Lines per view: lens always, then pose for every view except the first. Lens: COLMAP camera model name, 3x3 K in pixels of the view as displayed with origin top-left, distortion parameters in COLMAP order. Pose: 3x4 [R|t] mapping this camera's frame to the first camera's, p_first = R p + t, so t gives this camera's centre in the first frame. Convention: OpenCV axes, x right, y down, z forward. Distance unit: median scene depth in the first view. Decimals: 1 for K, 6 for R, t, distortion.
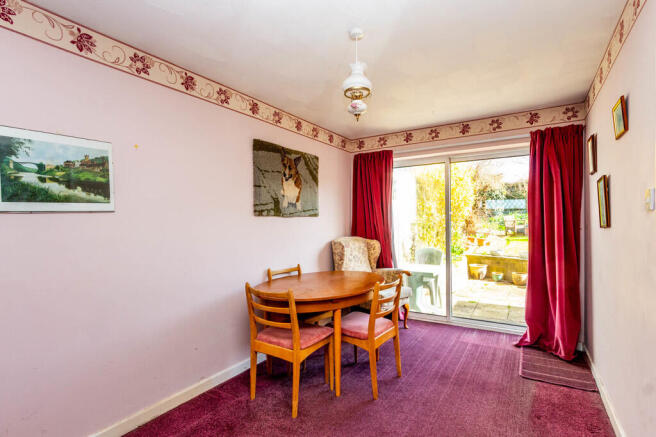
lens RADIAL K [[329.7, 0, 328.0], [0, 329.7, 218.5], [0, 0, 1]] dist [0.004543, 0.000407]
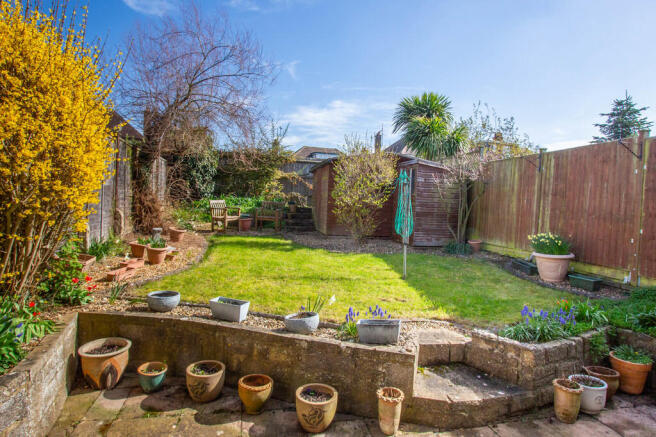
lens RADIAL K [[365.3, 0, 328.0], [0, 365.3, 218.5], [0, 0, 1]] dist [0.000496, 0.000143]
pose [[0.725804, 0.011169, 0.687811, 0.349468], [-0.058061, 0.997295, 0.045073, -0.028602], [-0.685447, -0.072649, 0.724489, 0.546901]]
